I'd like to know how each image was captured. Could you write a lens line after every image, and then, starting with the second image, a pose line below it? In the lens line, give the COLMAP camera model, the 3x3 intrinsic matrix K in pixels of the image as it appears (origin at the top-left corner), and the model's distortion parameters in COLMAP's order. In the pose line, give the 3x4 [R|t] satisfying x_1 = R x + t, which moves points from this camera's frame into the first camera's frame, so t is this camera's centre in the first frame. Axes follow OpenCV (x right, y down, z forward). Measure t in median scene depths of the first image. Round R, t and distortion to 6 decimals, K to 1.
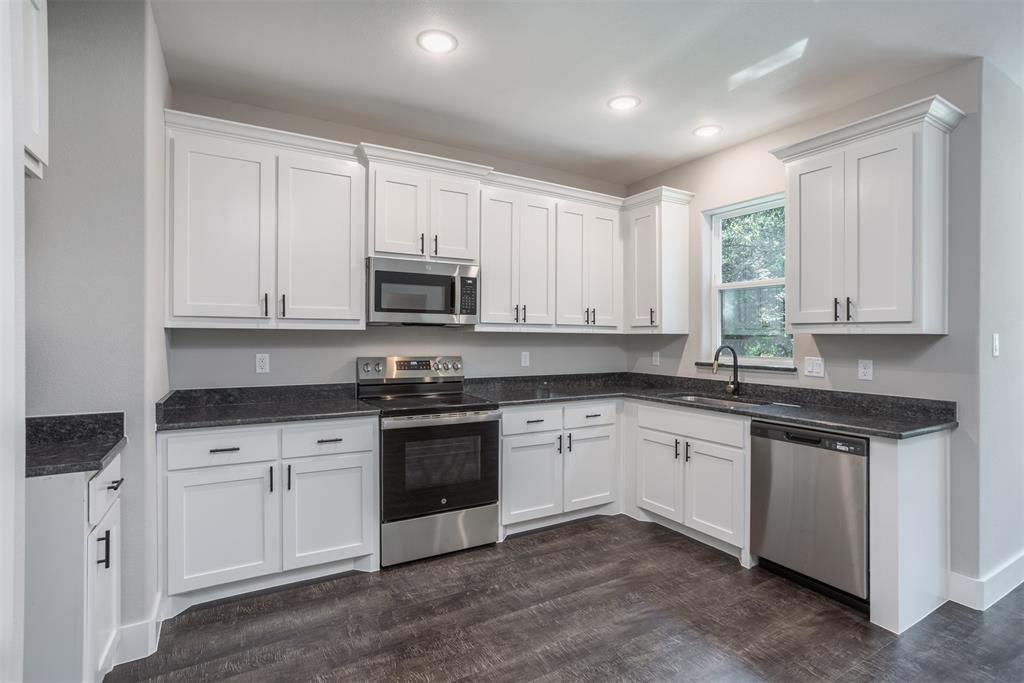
lens RADIAL K [[487.7, 0, 513.4], [0, 487.7, 337.2], [0, 0, 1]] dist [-0.020738, 0.000400]
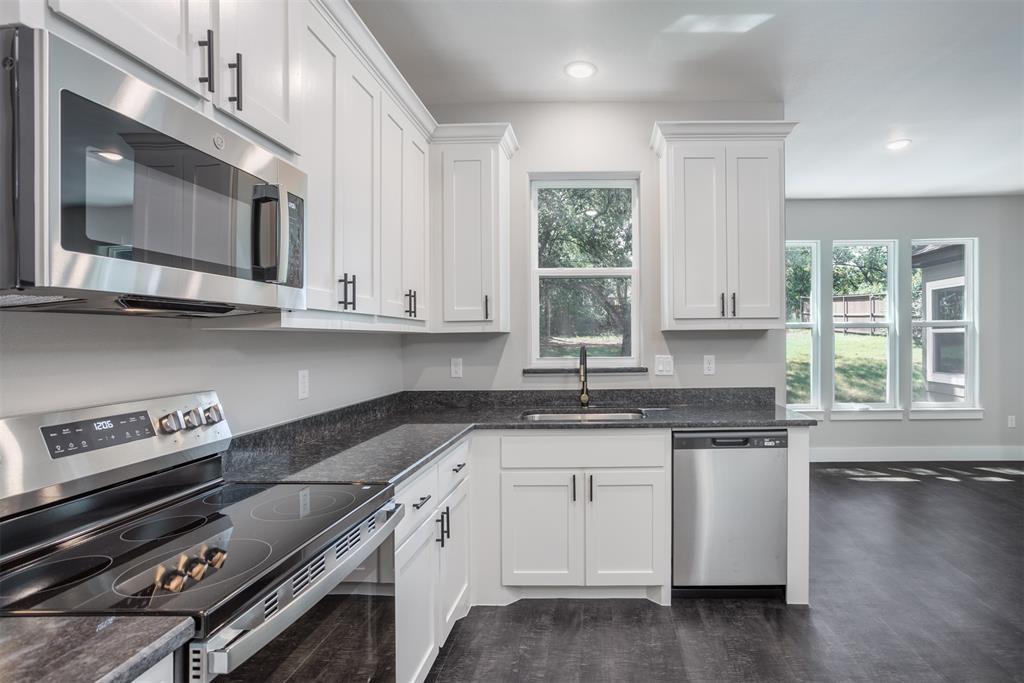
lens RADIAL K [[542.0, 0, 512.0], [0, 542.0, 341.5], [0, 0, 1]] dist [-0.020662, 0.000472]
pose [[0.519804, -0.019085, 0.854073, -0.410243], [0.015065, 0.999800, 0.013172, -0.003584], [-0.854153, 0.006020, 0.519987, 0.657630]]
